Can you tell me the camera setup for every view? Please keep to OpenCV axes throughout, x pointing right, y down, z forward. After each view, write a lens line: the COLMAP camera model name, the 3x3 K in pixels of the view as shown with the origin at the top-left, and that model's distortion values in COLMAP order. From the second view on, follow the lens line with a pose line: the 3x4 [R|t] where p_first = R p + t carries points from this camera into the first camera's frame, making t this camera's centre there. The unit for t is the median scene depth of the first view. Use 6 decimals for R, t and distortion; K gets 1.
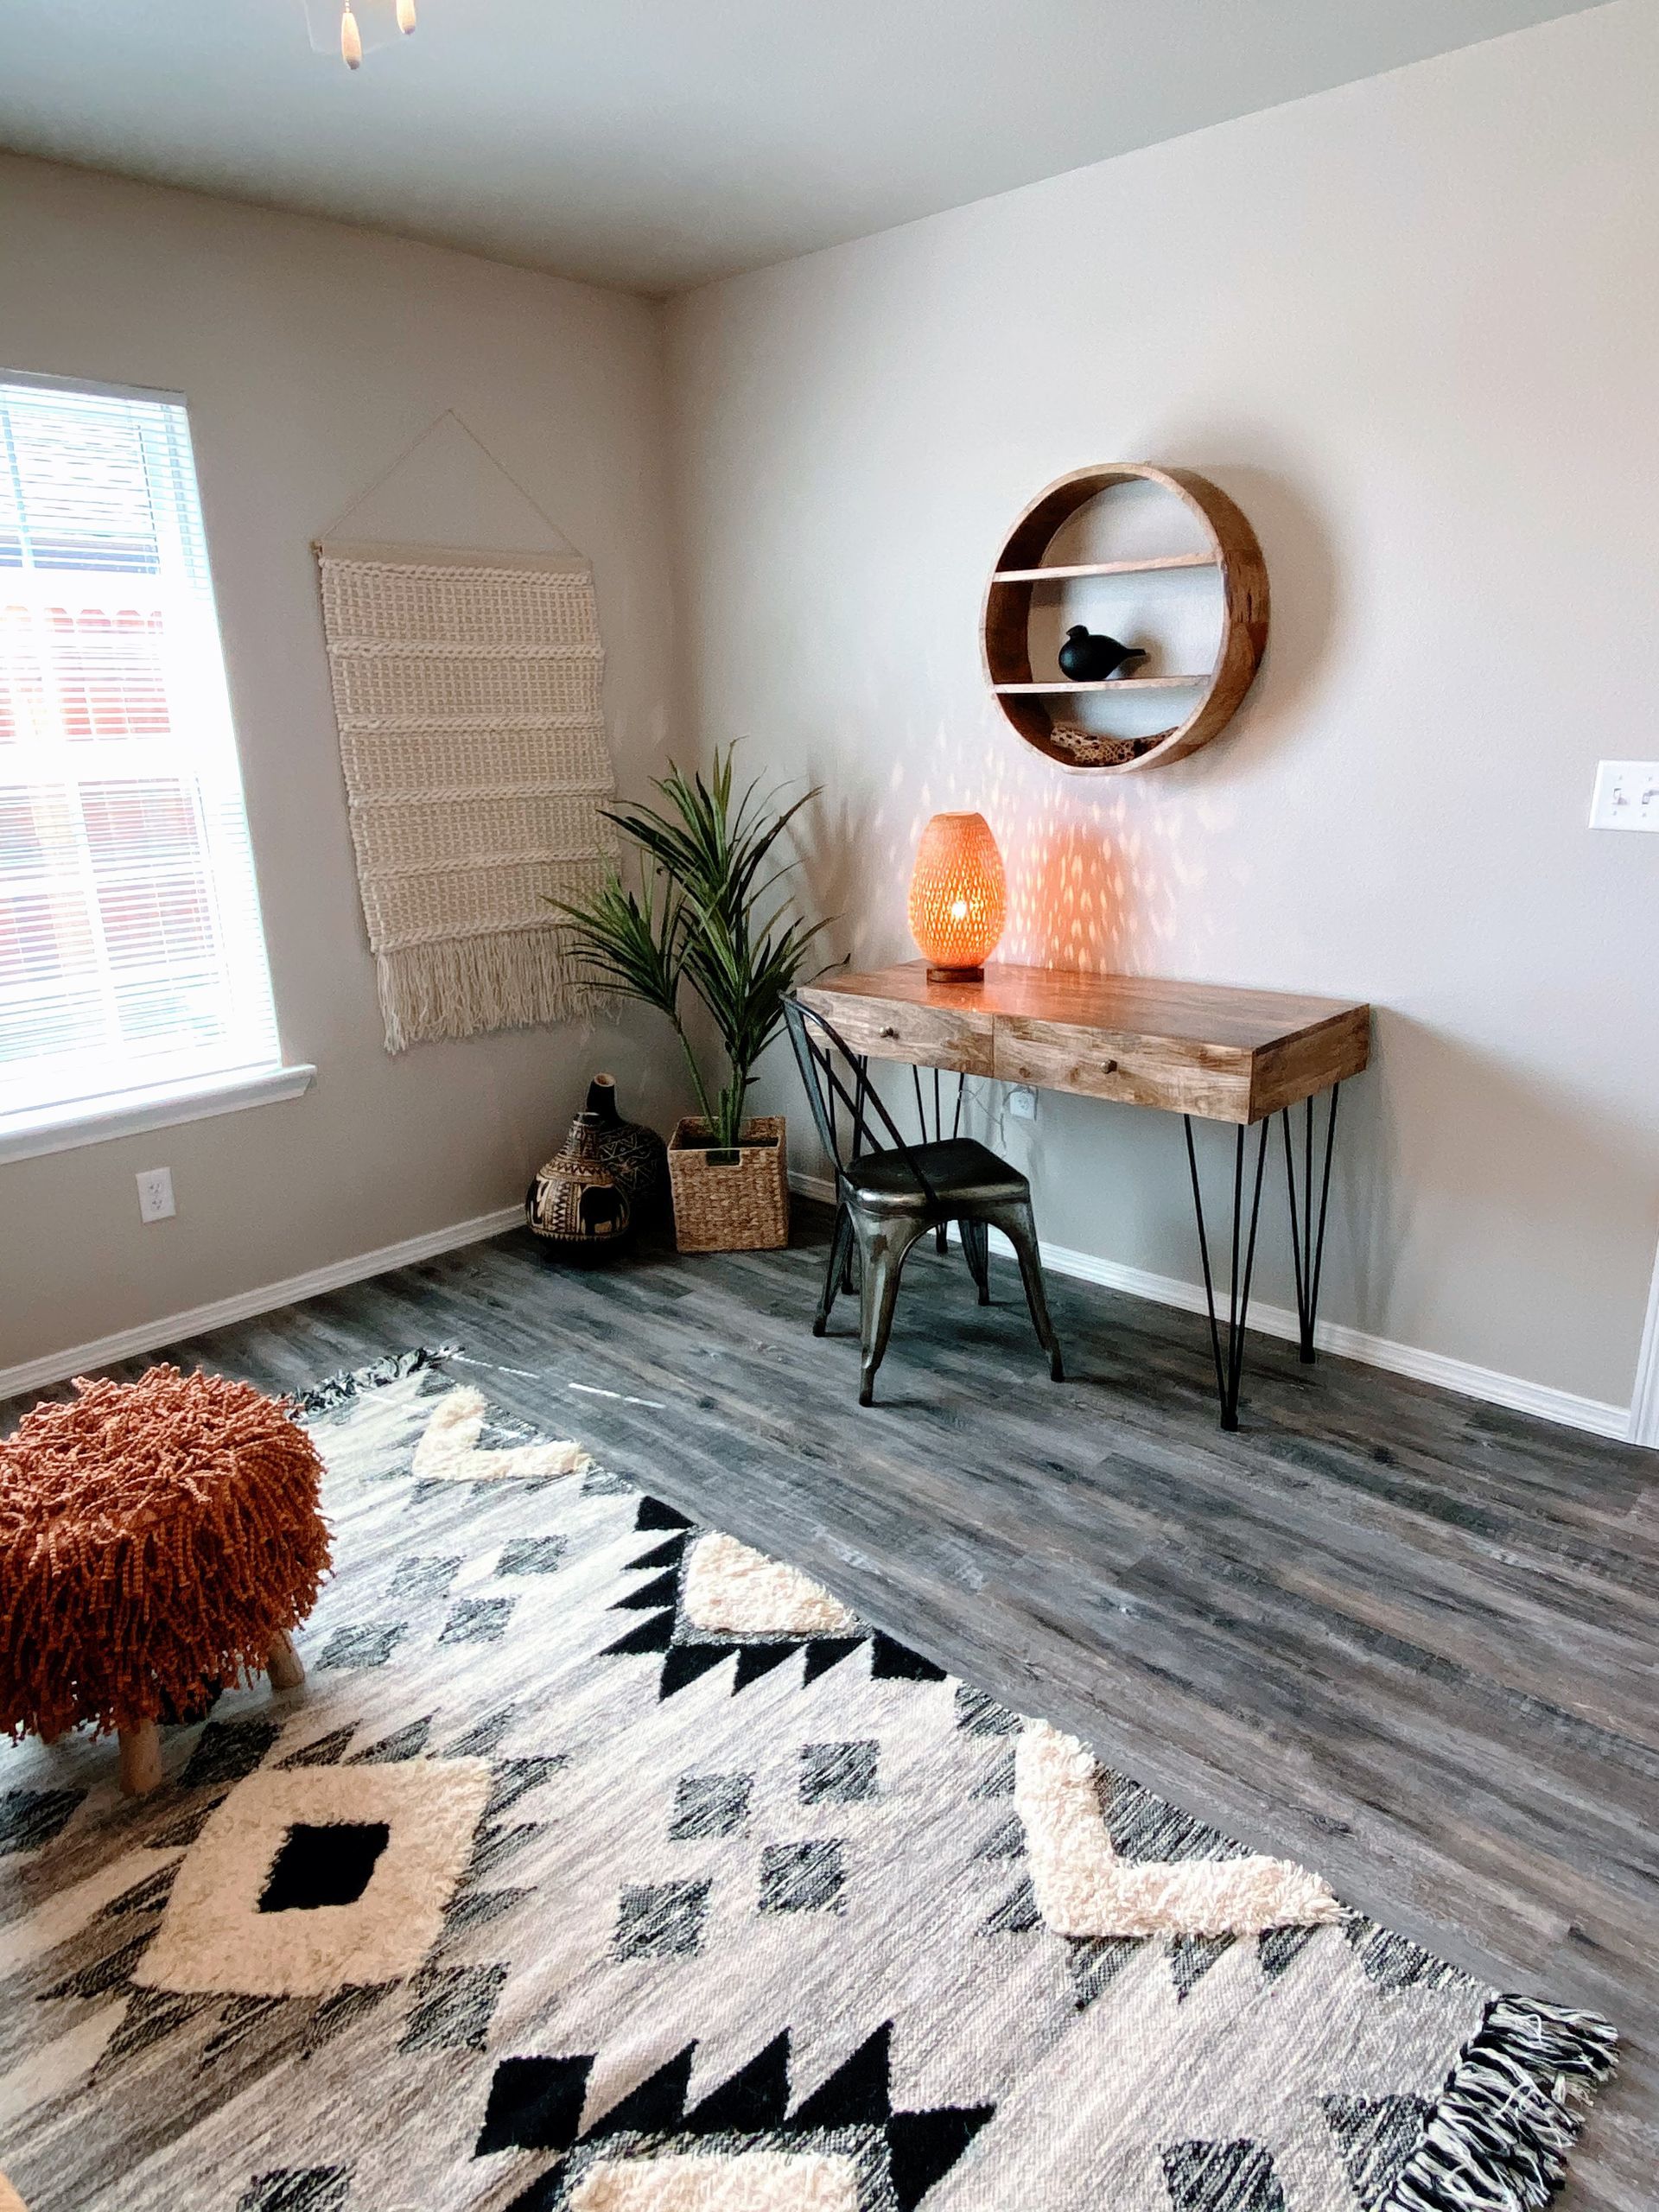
lens RADIAL K [[1370.4, 0, 853.7], [0, 1370.4, 1117.4], [0, 0, 1]] dist [0.061021, -0.067429]
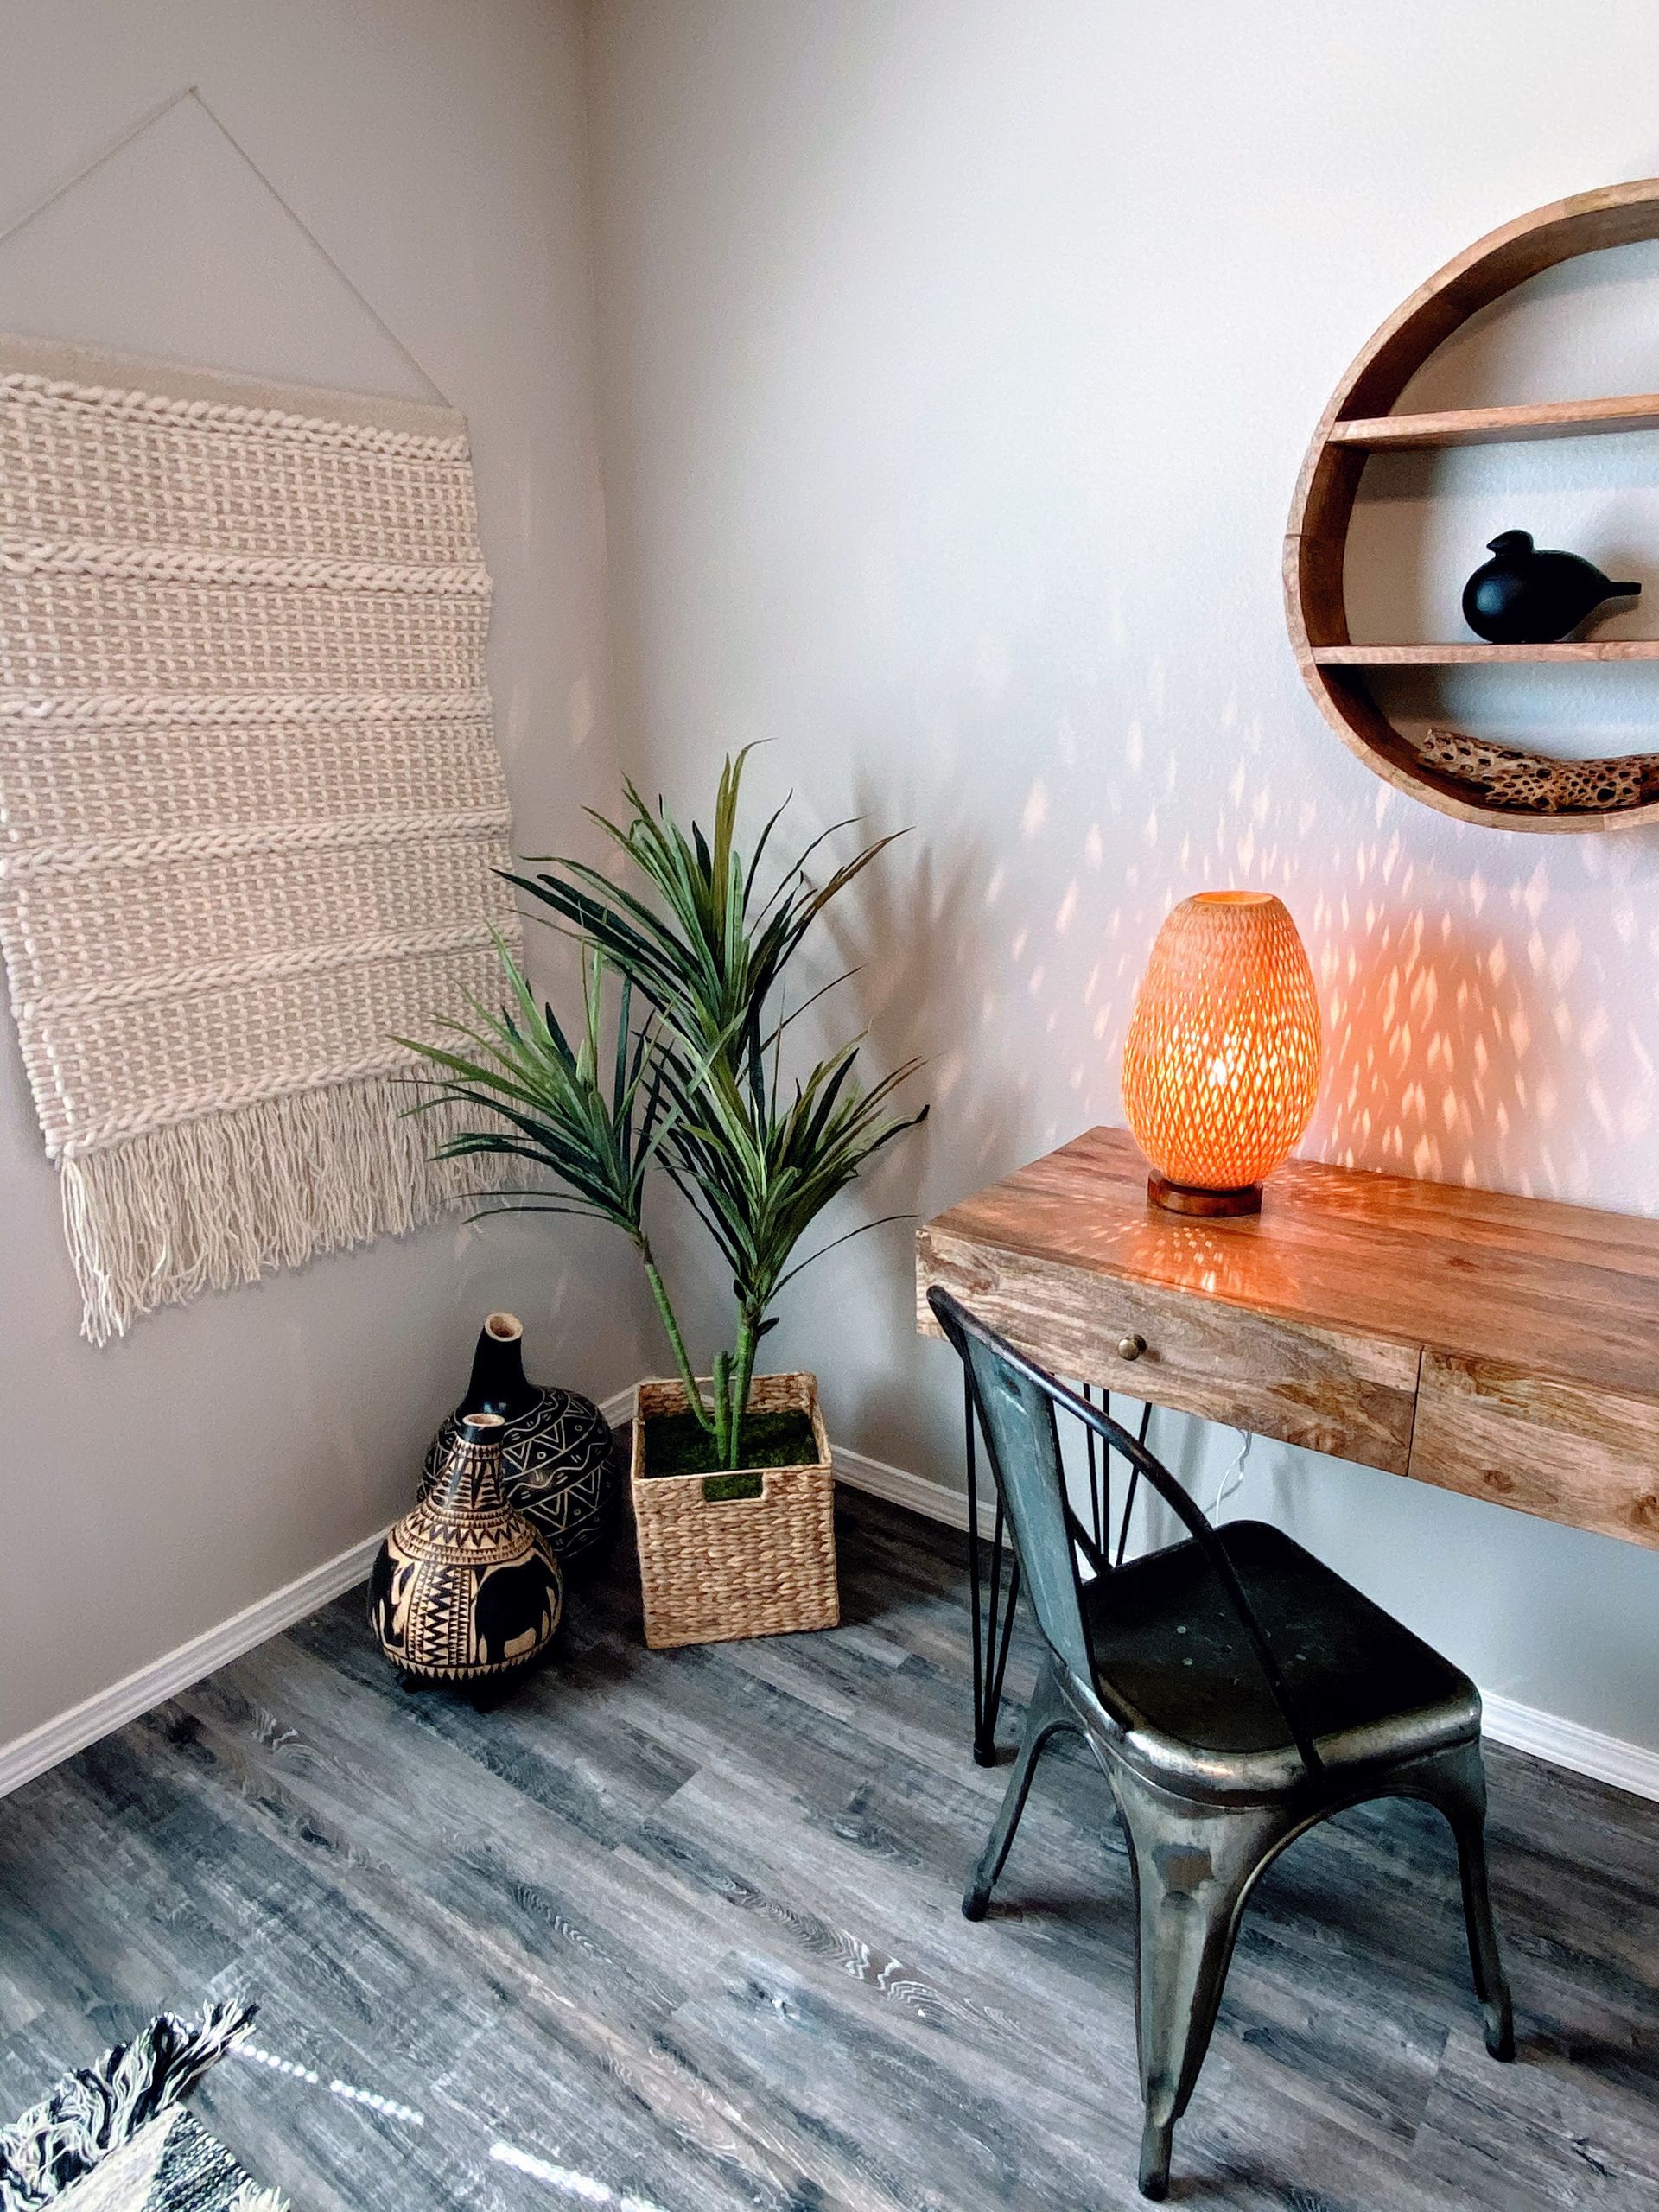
lens RADIAL K [[1370.4, 0, 843.7], [0, 1370.4, 1104.0], [0, 0, 1]] dist [0.061021, -0.067429]
pose [[0.992592, -0.019837, 0.119868, -0.121873], [0.019306, 0.999798, 0.005596, -0.137921], [-0.119955, -0.003240, 0.992774, 0.465622]]
